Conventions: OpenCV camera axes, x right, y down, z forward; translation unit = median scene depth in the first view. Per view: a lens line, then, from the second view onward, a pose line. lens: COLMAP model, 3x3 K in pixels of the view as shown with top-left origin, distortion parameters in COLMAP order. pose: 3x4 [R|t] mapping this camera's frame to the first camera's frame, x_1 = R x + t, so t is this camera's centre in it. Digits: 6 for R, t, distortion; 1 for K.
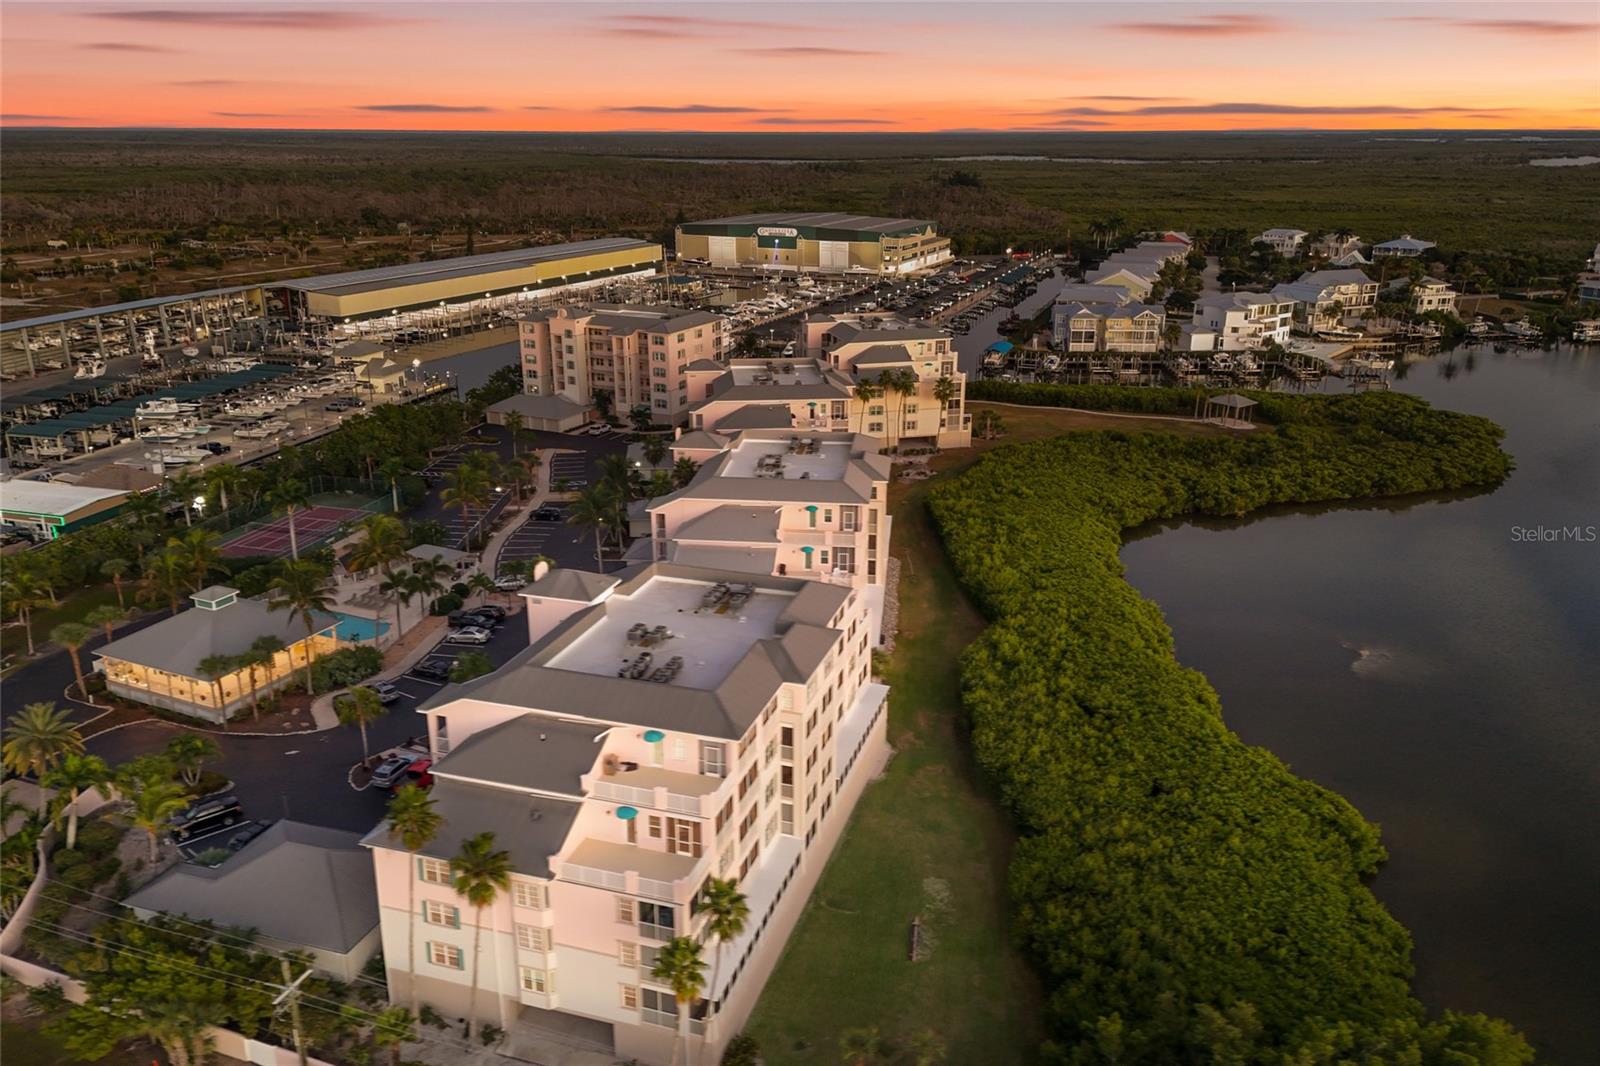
lens RADIAL K [[1177.0, 0, 799.2], [0, 1177.0, 539.5], [0, 0, 1]] dist [0.089975, -0.101502]
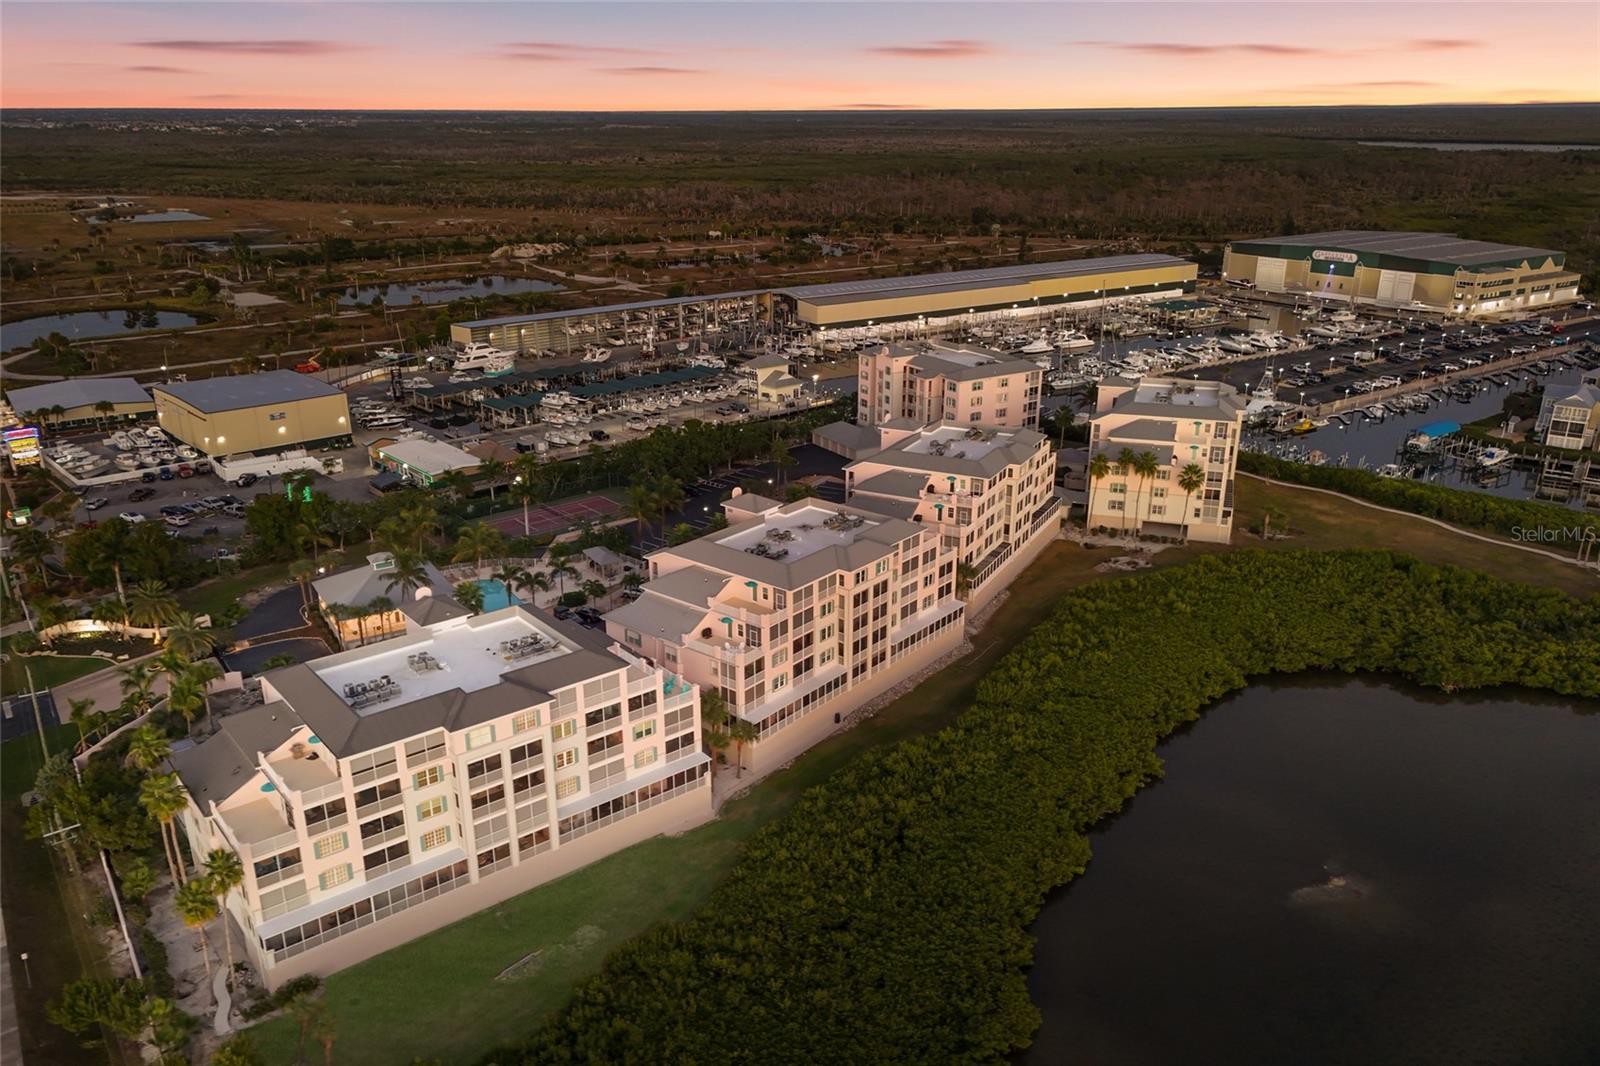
lens RADIAL K [[1185.3, 0, 797.6], [0, 1185.3, 561.9], [0, 0, 1]] dist [0.096299, -0.102658]
pose [[0.838369, 0.191126, -0.510497, 0.219942], [-0.175494, 0.981291, 0.079180, -0.051429], [0.516080, 0.023207, 0.856226, 0.027559]]
